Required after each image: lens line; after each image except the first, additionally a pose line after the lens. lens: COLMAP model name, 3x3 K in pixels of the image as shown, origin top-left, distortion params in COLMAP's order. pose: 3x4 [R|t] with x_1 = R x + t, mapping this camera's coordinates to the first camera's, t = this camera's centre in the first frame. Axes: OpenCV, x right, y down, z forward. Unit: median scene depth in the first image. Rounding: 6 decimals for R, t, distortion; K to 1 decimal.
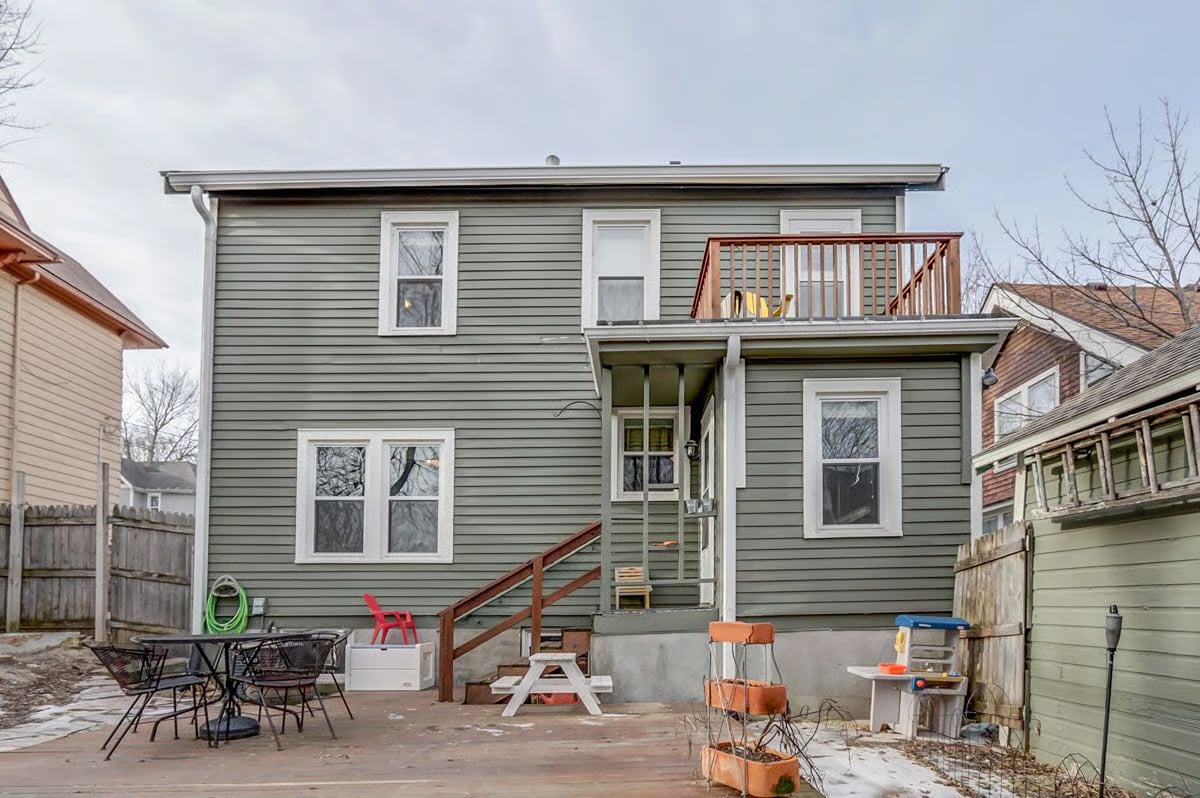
lens RADIAL K [[650.0, 0, 596.8], [0, 650.0, 473.8], [0, 0, 1]] dist [0.001059, 0.000064]
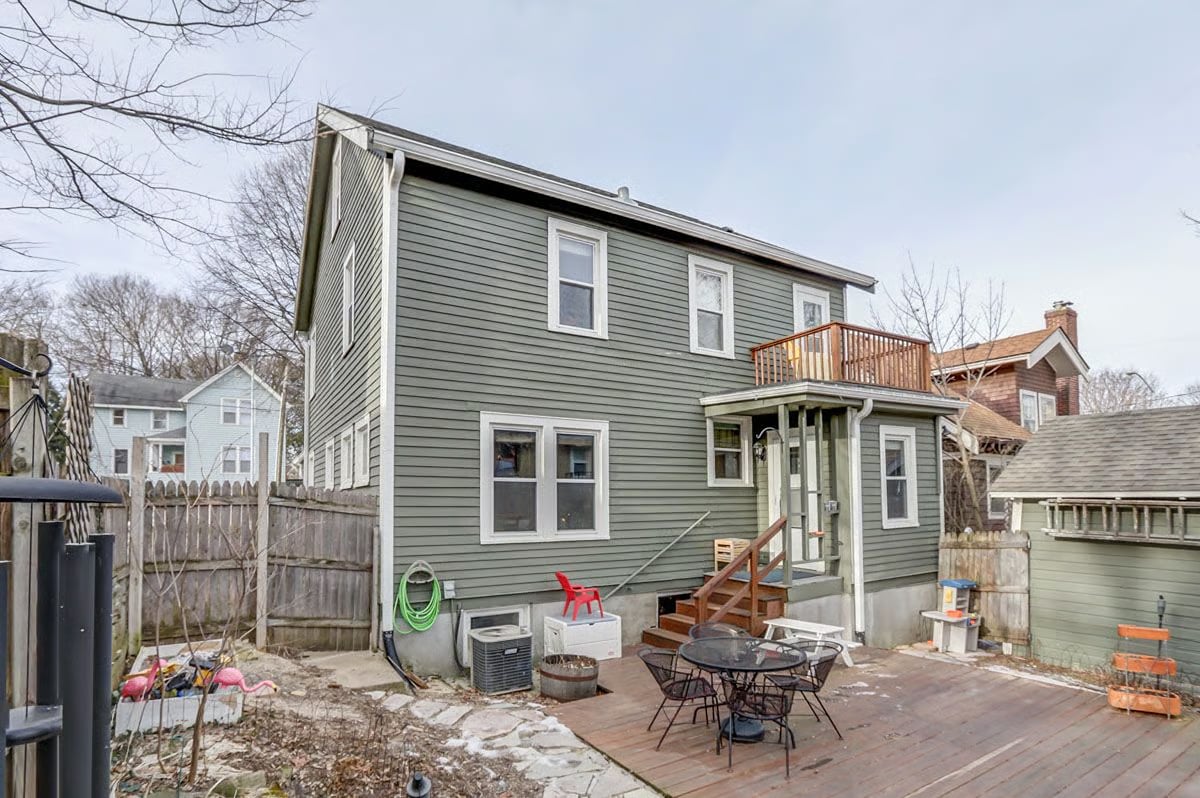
lens RADIAL K [[569.7, 0, 595.8], [0, 569.7, 364.7], [0, 0, 1]] dist [-0.008322, 0.000034]
pose [[0.857494, 0.118669, 0.500622, -0.782090], [-0.103587, 0.992931, -0.057938, -0.110867], [-0.503959, -0.002177, 0.863725, 0.122969]]
